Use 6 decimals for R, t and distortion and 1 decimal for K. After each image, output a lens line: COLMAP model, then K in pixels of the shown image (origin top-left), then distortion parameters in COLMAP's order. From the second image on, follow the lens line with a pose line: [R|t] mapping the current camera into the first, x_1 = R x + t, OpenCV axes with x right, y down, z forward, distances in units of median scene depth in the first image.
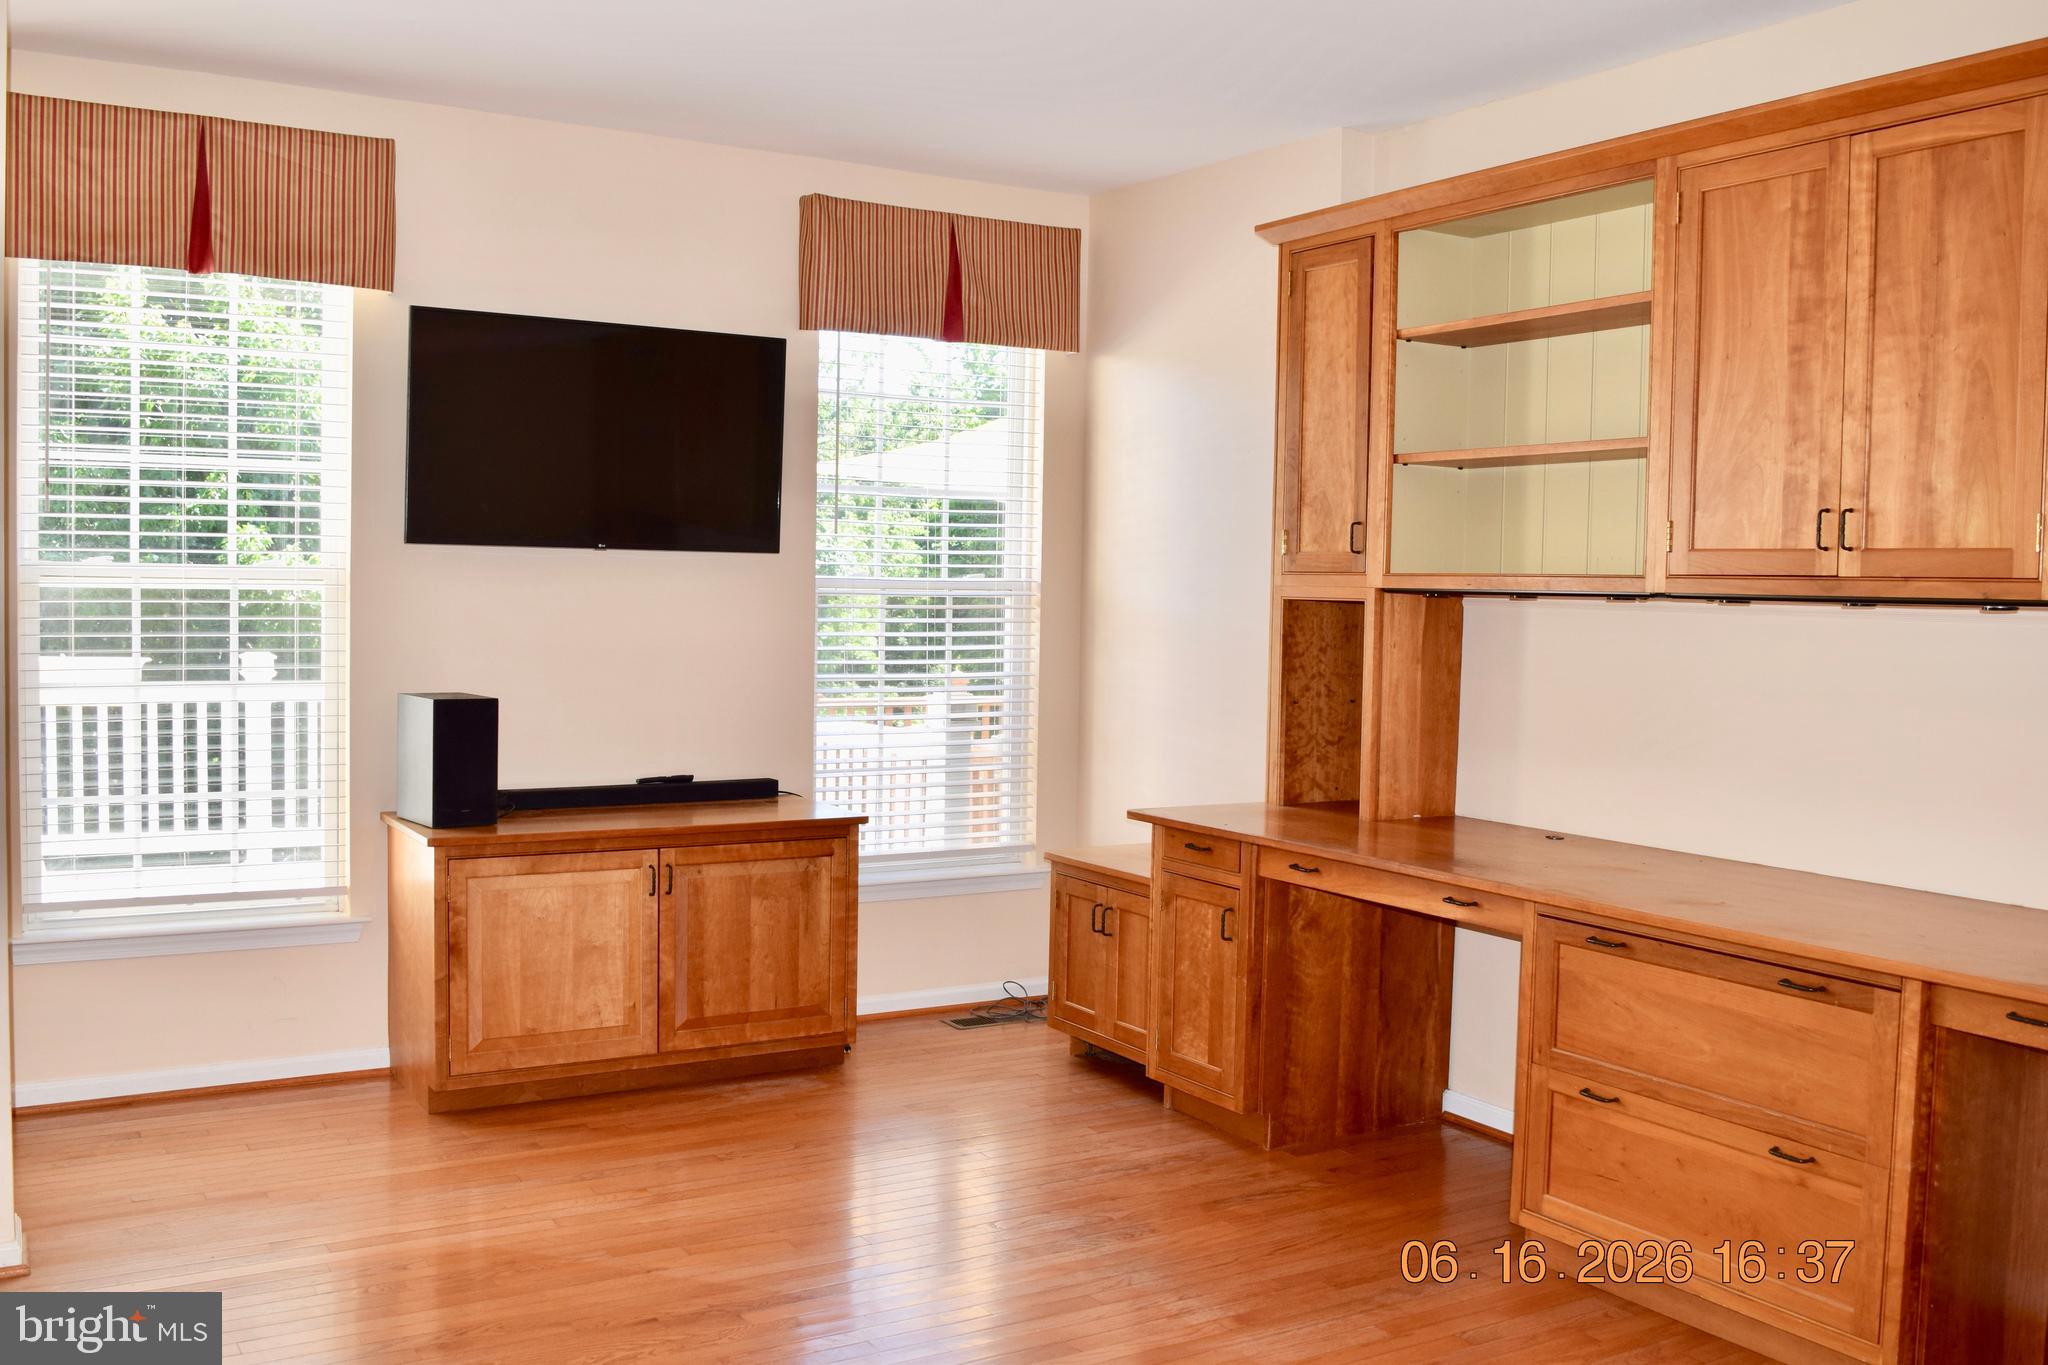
lens RADIAL K [[1857.5, 0, 1026.4], [0, 1857.5, 679.5], [0, 0, 1]] dist [-0.074419, 0.000000]
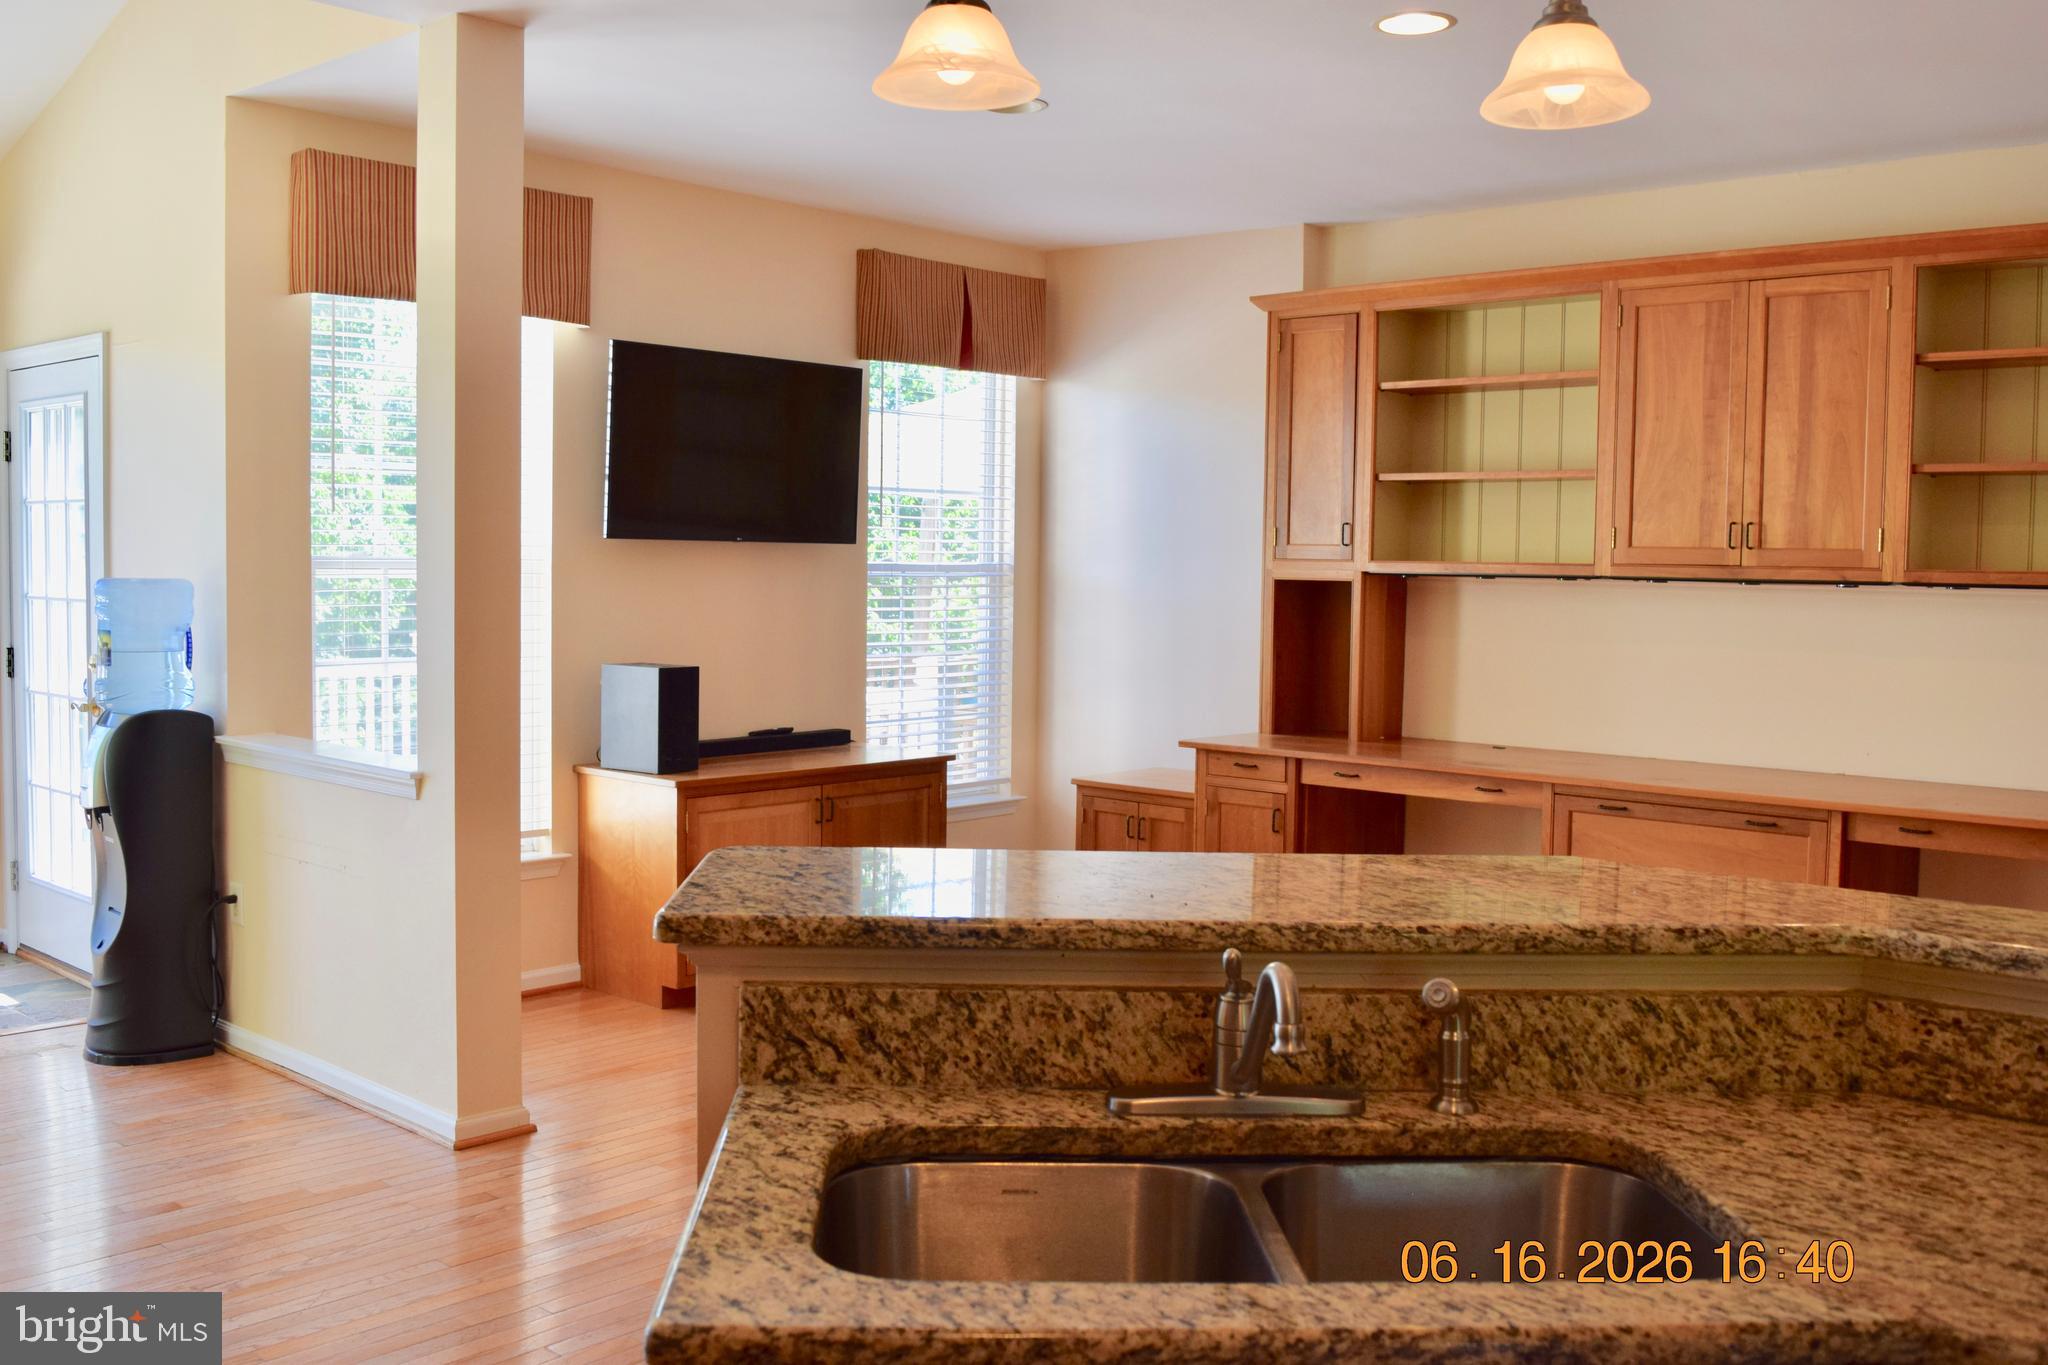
lens RADIAL K [[1857.5, 0, 1016.9], [0, 1857.5, 679.7], [0, 0, 1]] dist [-0.074419, 0.000000]
pose [[0.958131, -0.023613, 0.285355, -0.450197], [0.018451, 0.999614, 0.020765, -0.002516], [-0.285735, -0.014630, 0.958197, -0.240545]]
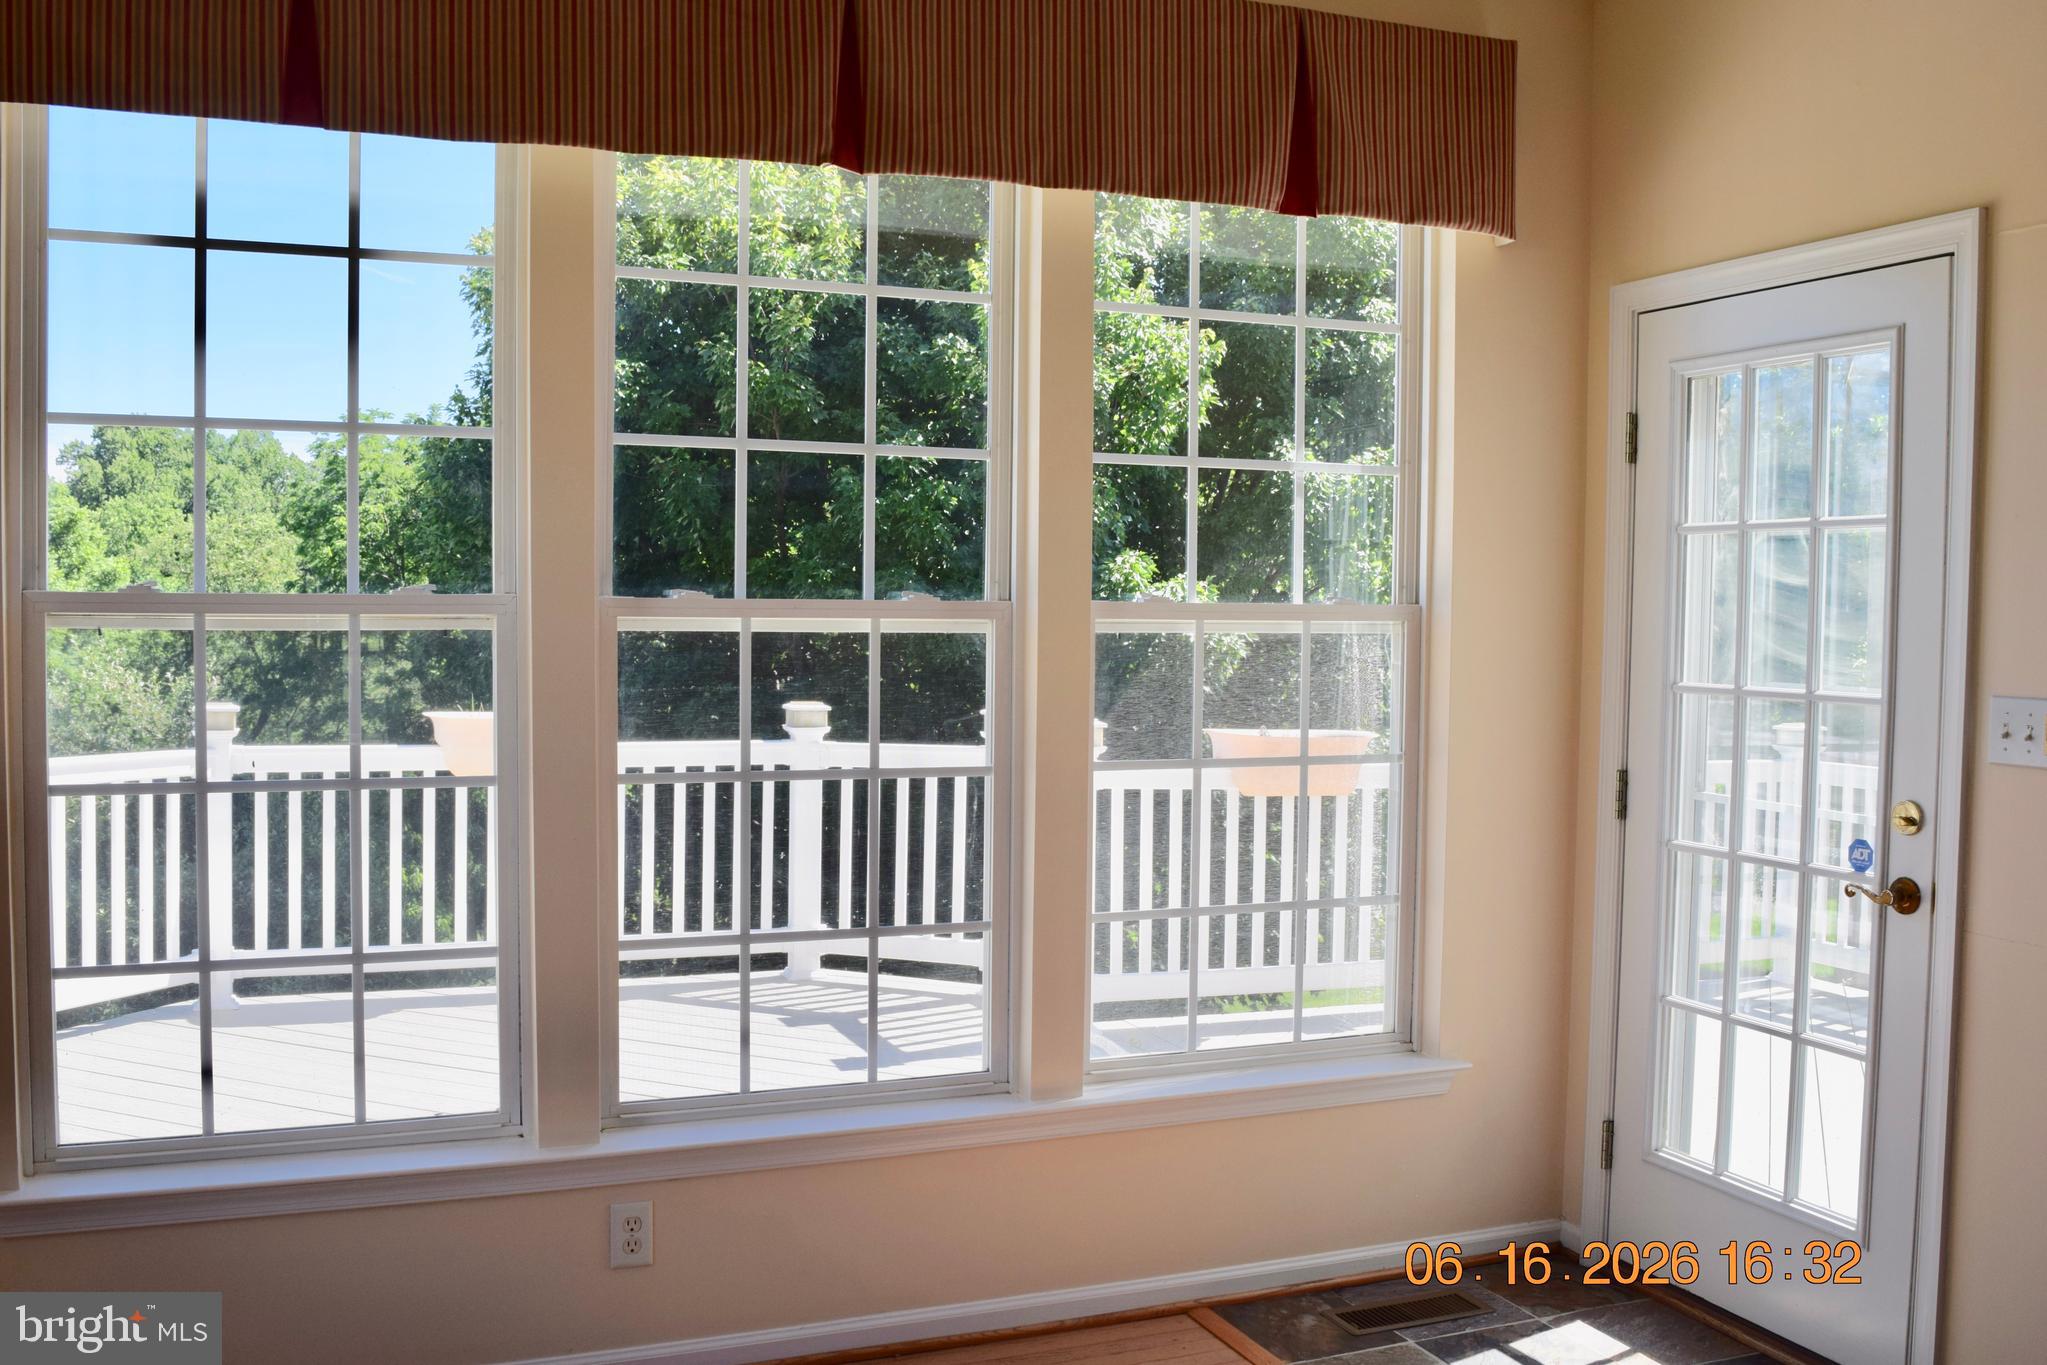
lens RADIAL K [[1856.6, 0, 1012.9], [0, 1856.6, 676.0], [0, 0, 1]] dist [-0.074419, 0.000000]
pose [[0.988823, 0.001236, -0.149087, -0.918324], [-0.003806, 0.999849, -0.016950, -0.038346], [0.149043, 0.017328, 0.988679, 0.392740]]
